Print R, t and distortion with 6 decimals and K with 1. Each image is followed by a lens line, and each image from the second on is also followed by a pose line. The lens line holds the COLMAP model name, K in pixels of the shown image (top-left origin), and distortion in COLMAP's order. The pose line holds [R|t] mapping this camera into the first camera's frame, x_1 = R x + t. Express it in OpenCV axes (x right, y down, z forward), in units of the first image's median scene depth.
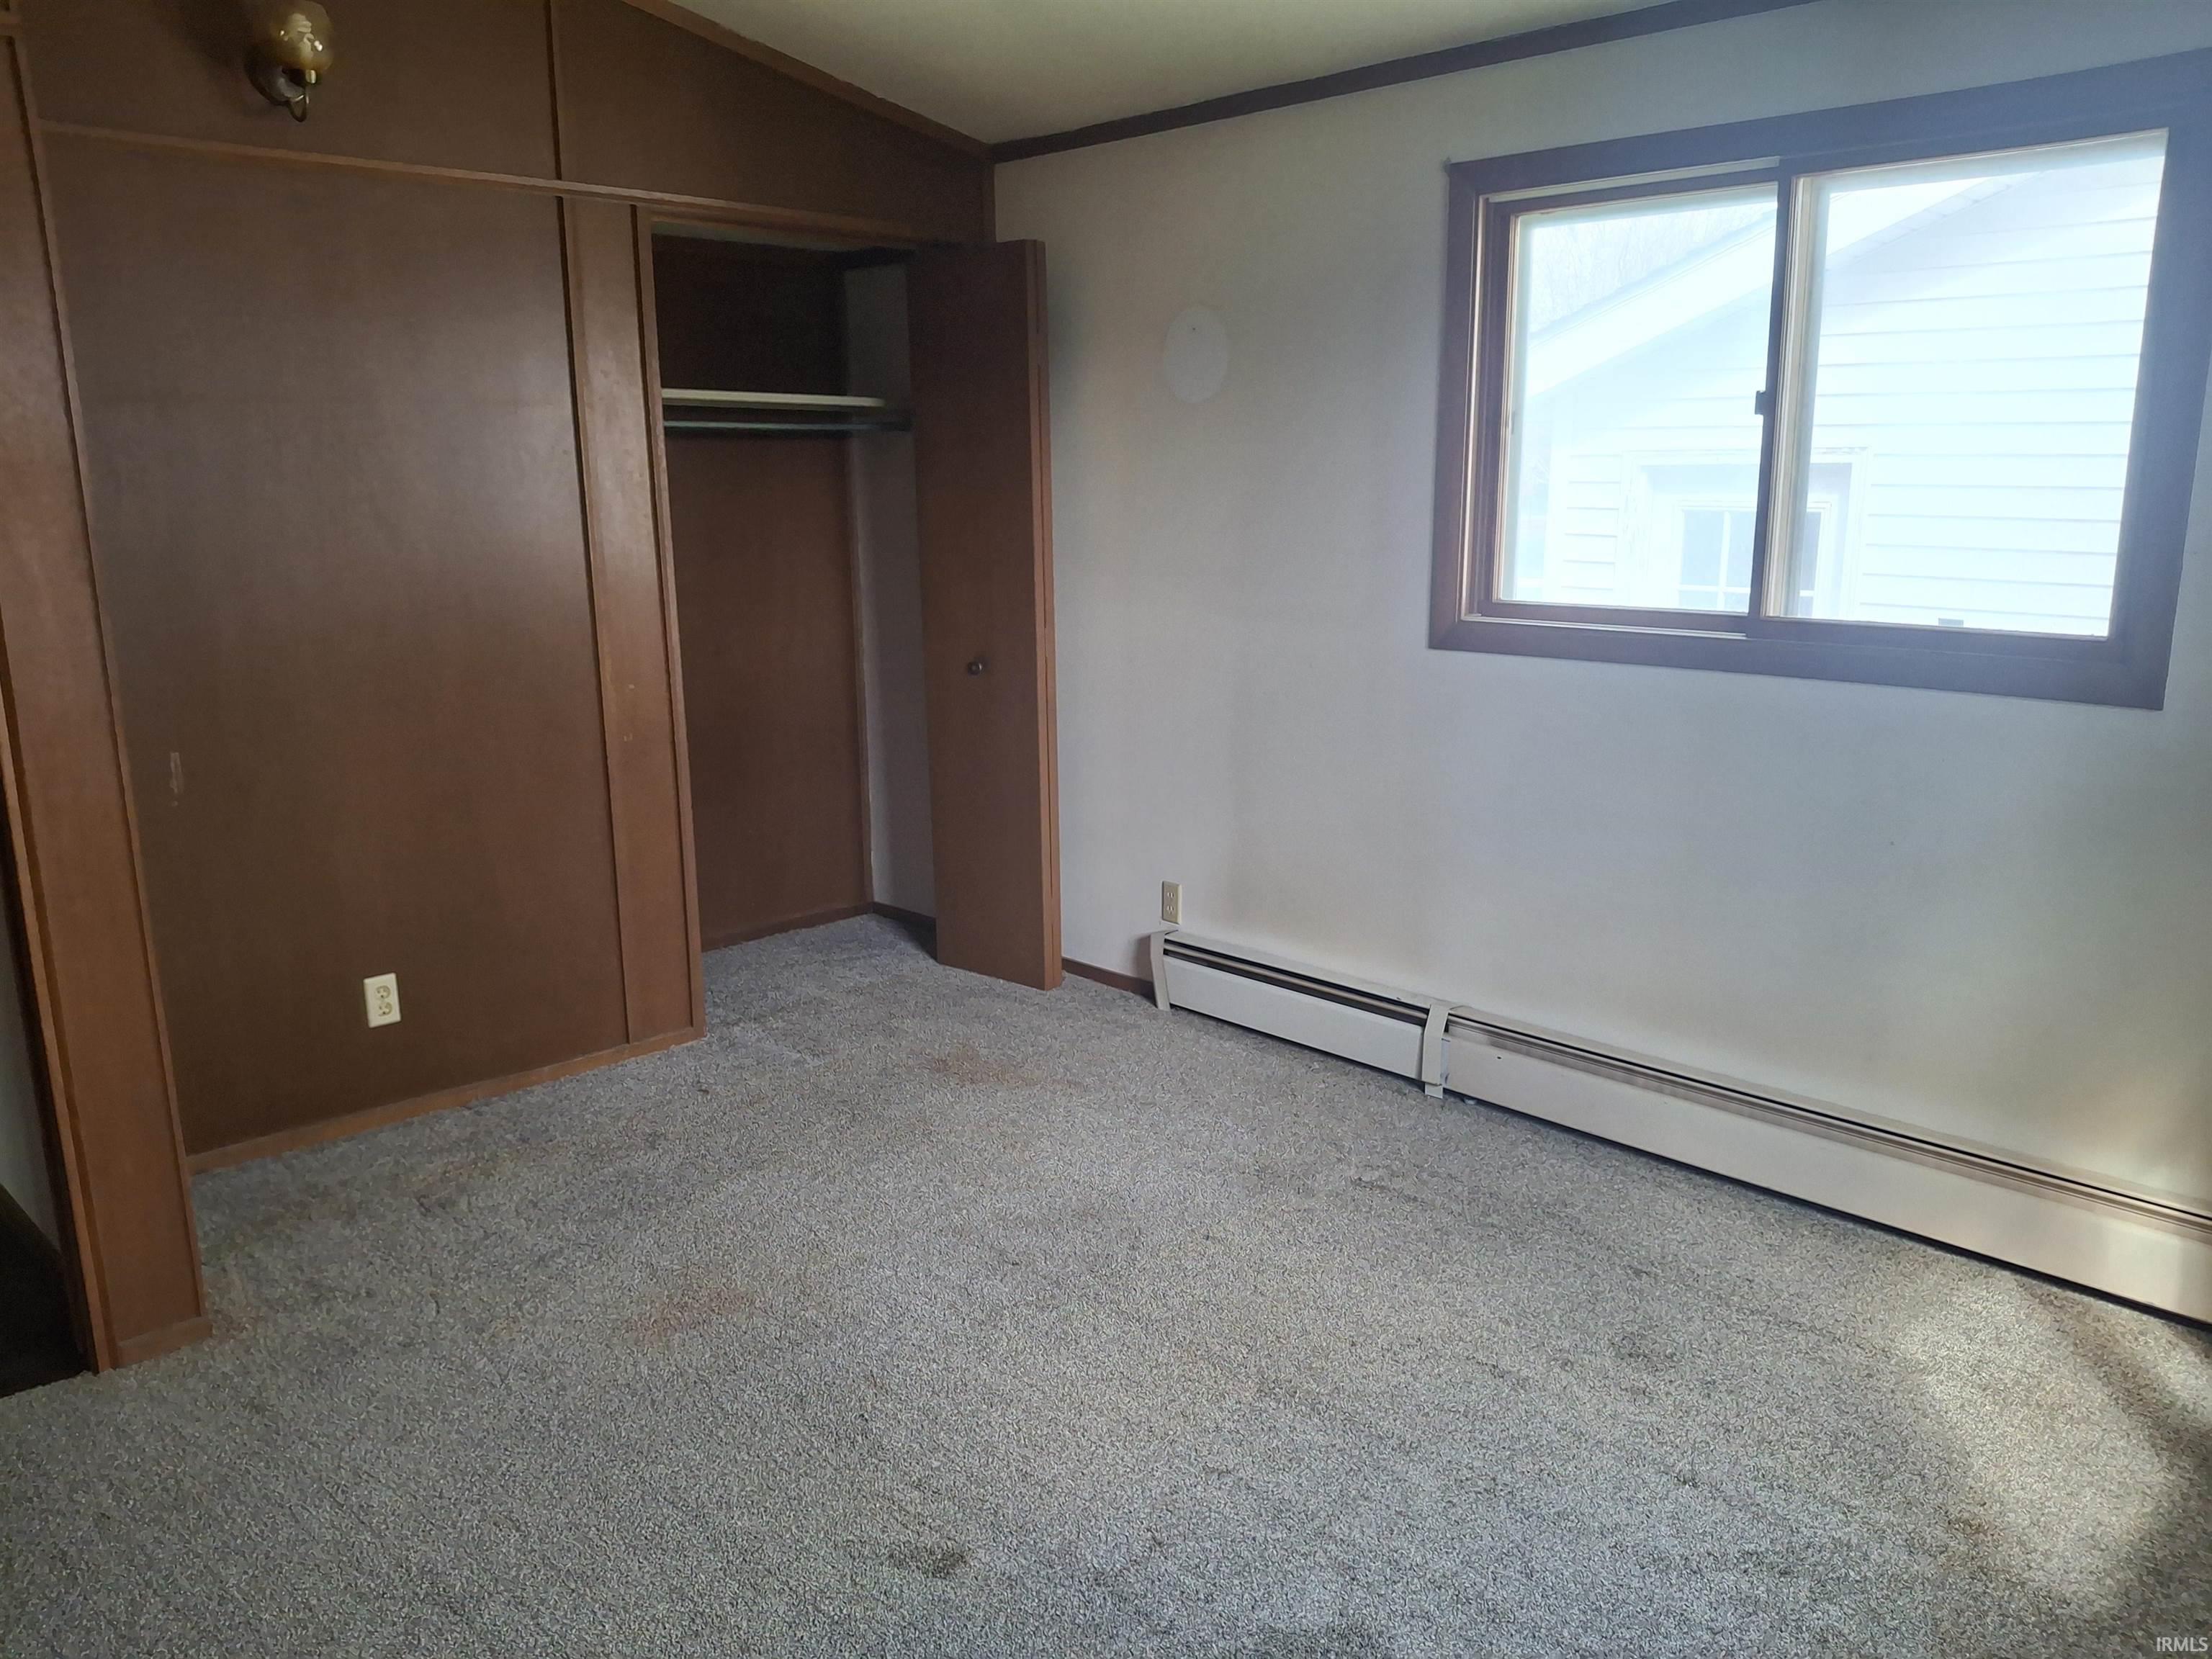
lens RADIAL K [[1643.0, 0, 1114.0], [0, 1643.0, 834.6], [0, 0, 1]] dist [0.120729, -0.237303]
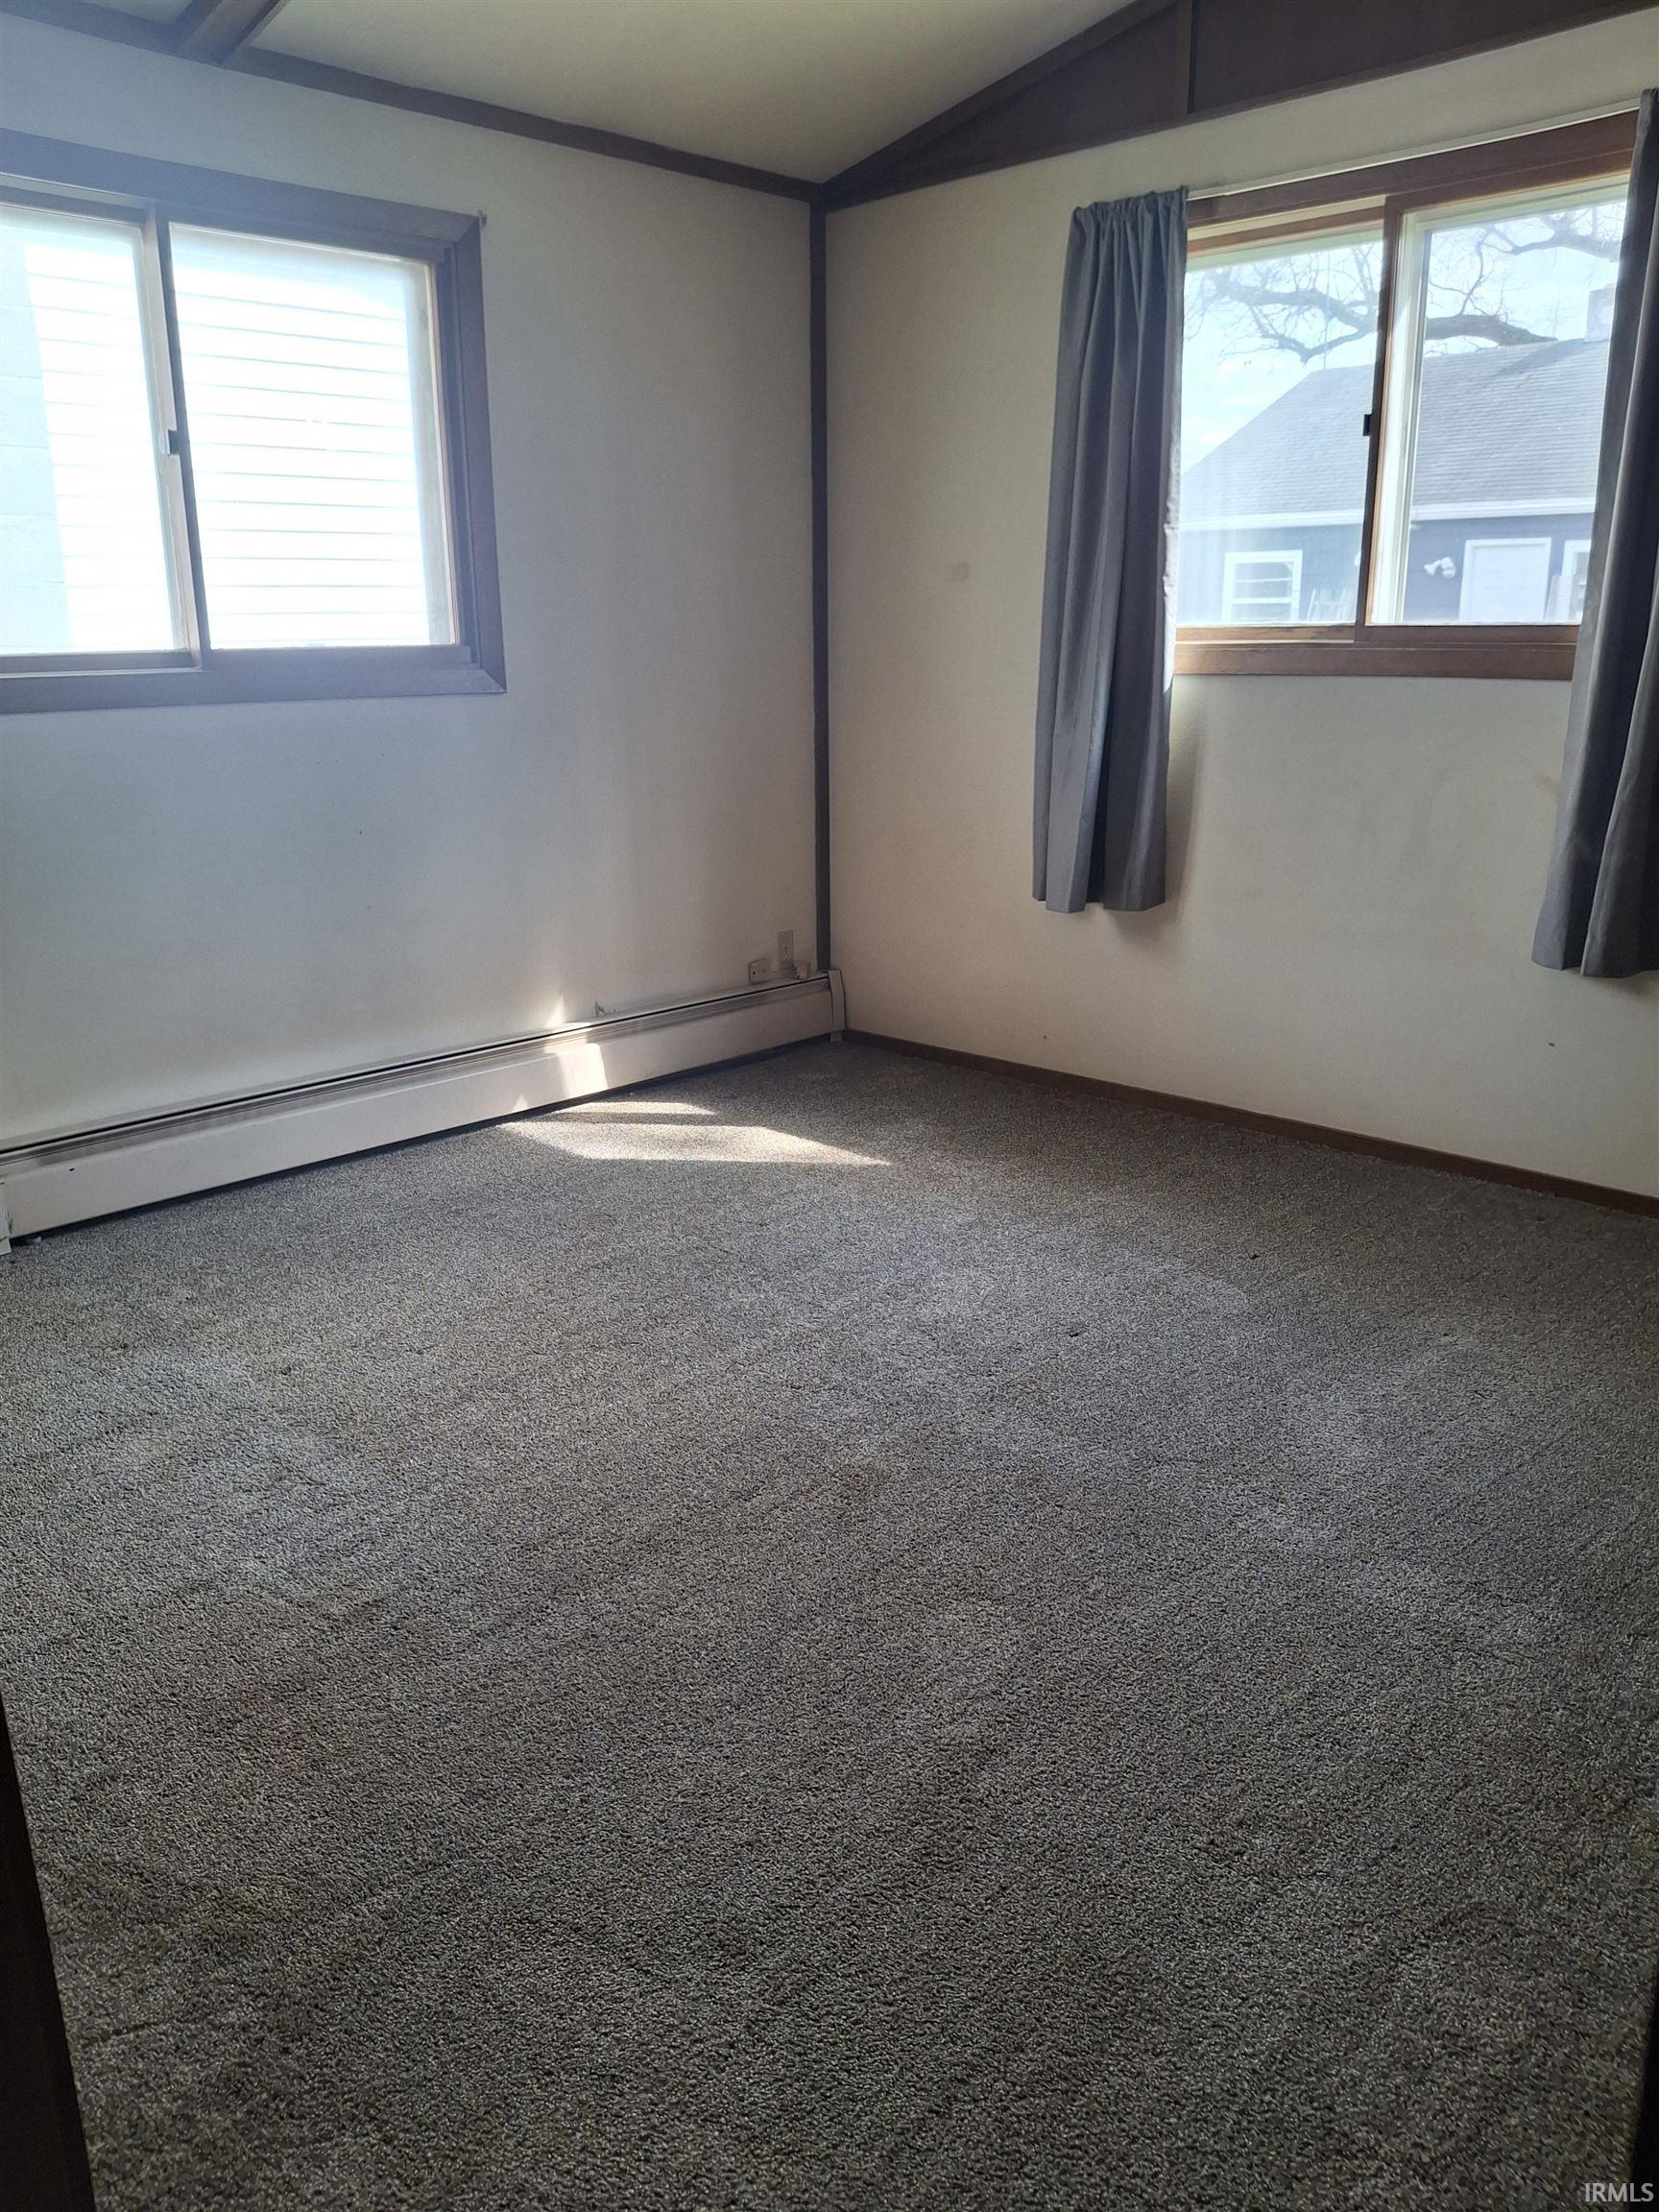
lens RADIAL K [[1643.0, 0, 819.3], [0, 1643.0, 1103.3], [0, 0, 1]] dist [0.120729, -0.237303]
pose [[-0.022080, -0.271451, 0.962199, -0.723130], [0.226372, 0.936080, 0.269277, -0.057792], [-0.973791, 0.223761, 0.040780, 0.633853]]
